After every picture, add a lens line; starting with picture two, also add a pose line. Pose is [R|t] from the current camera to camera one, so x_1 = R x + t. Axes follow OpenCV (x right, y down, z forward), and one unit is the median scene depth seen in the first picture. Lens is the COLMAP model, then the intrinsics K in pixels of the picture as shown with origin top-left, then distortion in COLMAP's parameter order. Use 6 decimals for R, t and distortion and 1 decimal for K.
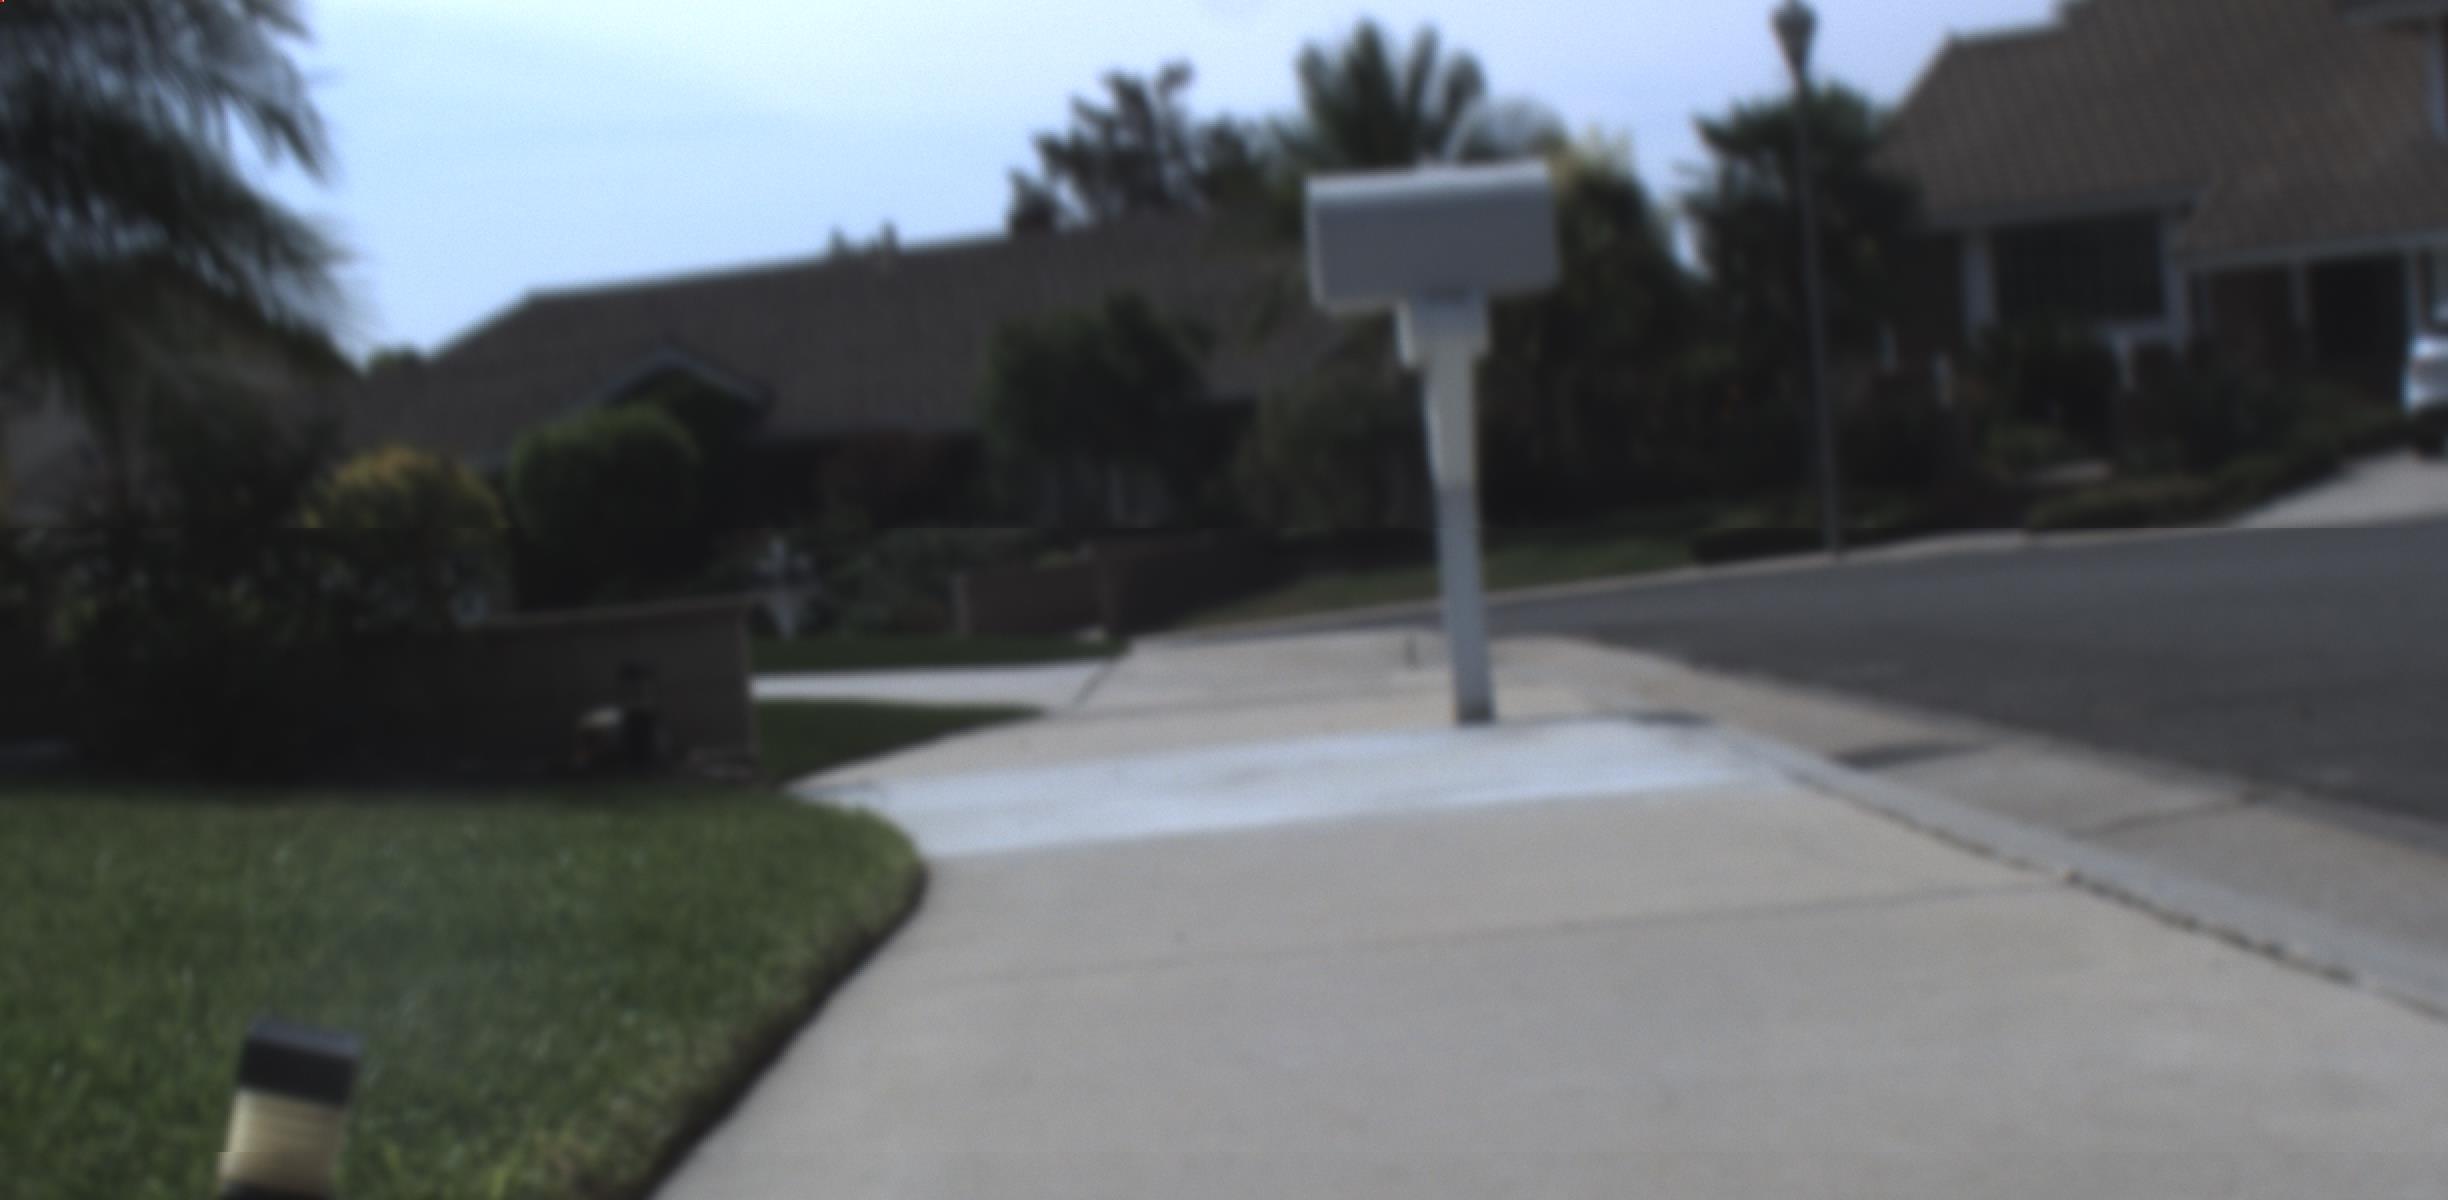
lens RADIAL K [[5680.7, 0, 1226.4], [0, 5680.7, 607.8], [0, 0, 1]] dist [0.012538, 0.478775]
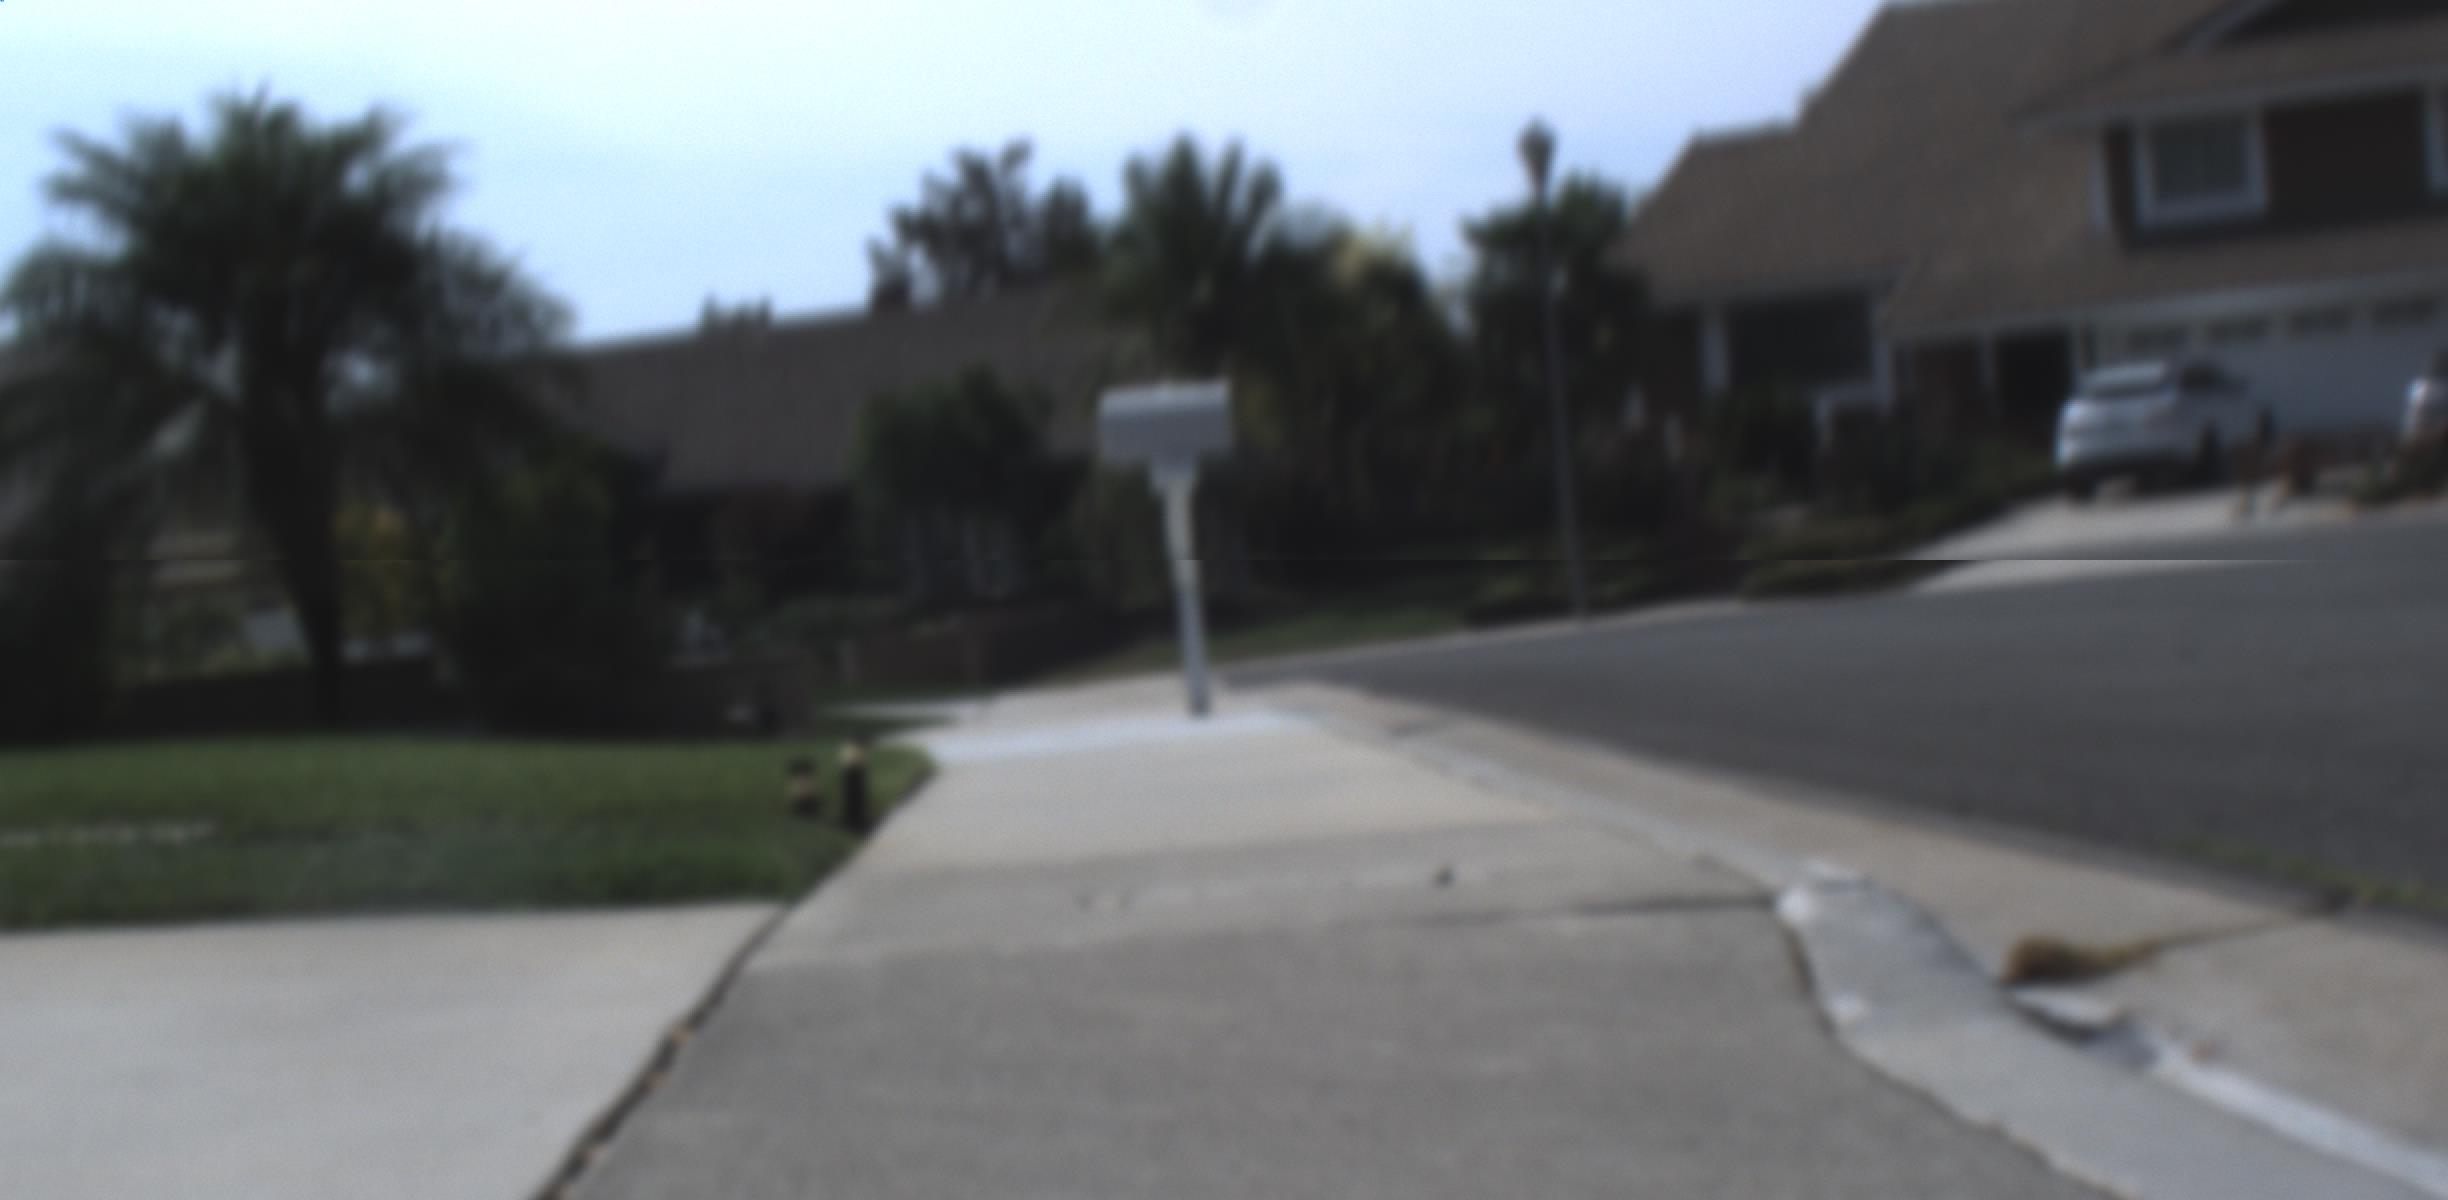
lens RADIAL K [[5680.7, 0, 1226.4], [0, 5680.7, 607.8], [0, 0, 1]] dist [0.012538, 0.478775]
pose [[0.999589, -0.007185, 0.027753, 0.000604], [0.007361, 0.999953, -0.006251, 0.001430], [-0.027707, 0.006453, 0.999595, -0.165360]]
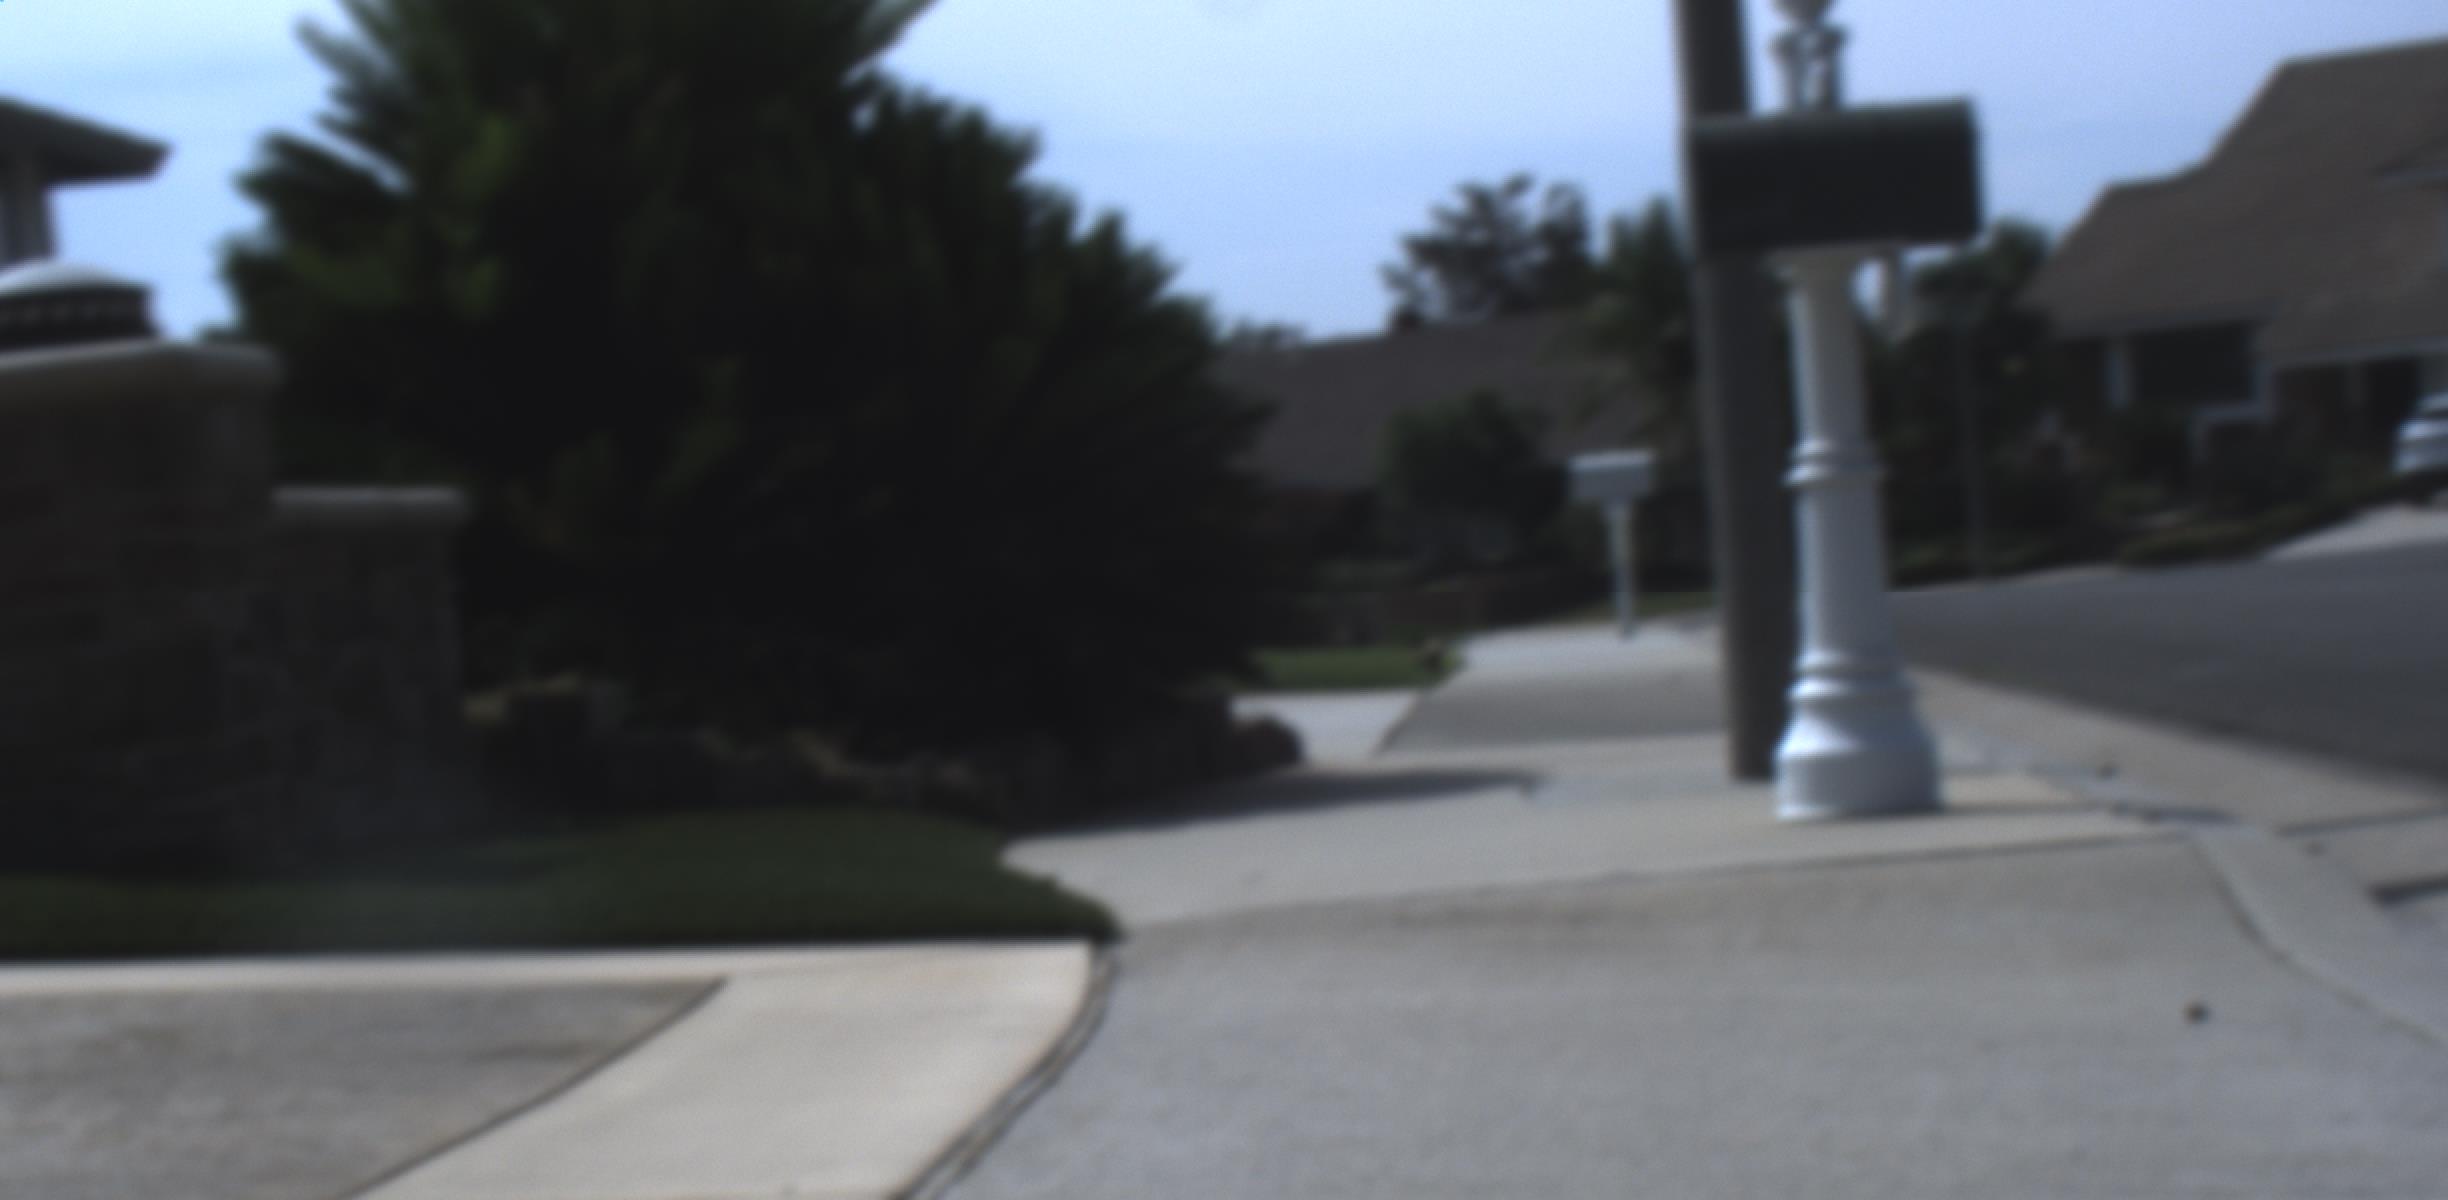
lens RADIAL K [[5647.0, 0, 1224.4], [0, 5647.0, 814.1], [0, 0, 1]] dist [-0.023798, 0.800789]
pose [[0.998162, -0.001779, -0.060569, 0.002161], [0.003747, 0.999468, 0.032403, 0.002775], [0.060479, -0.032570, 0.997638, -0.376392]]
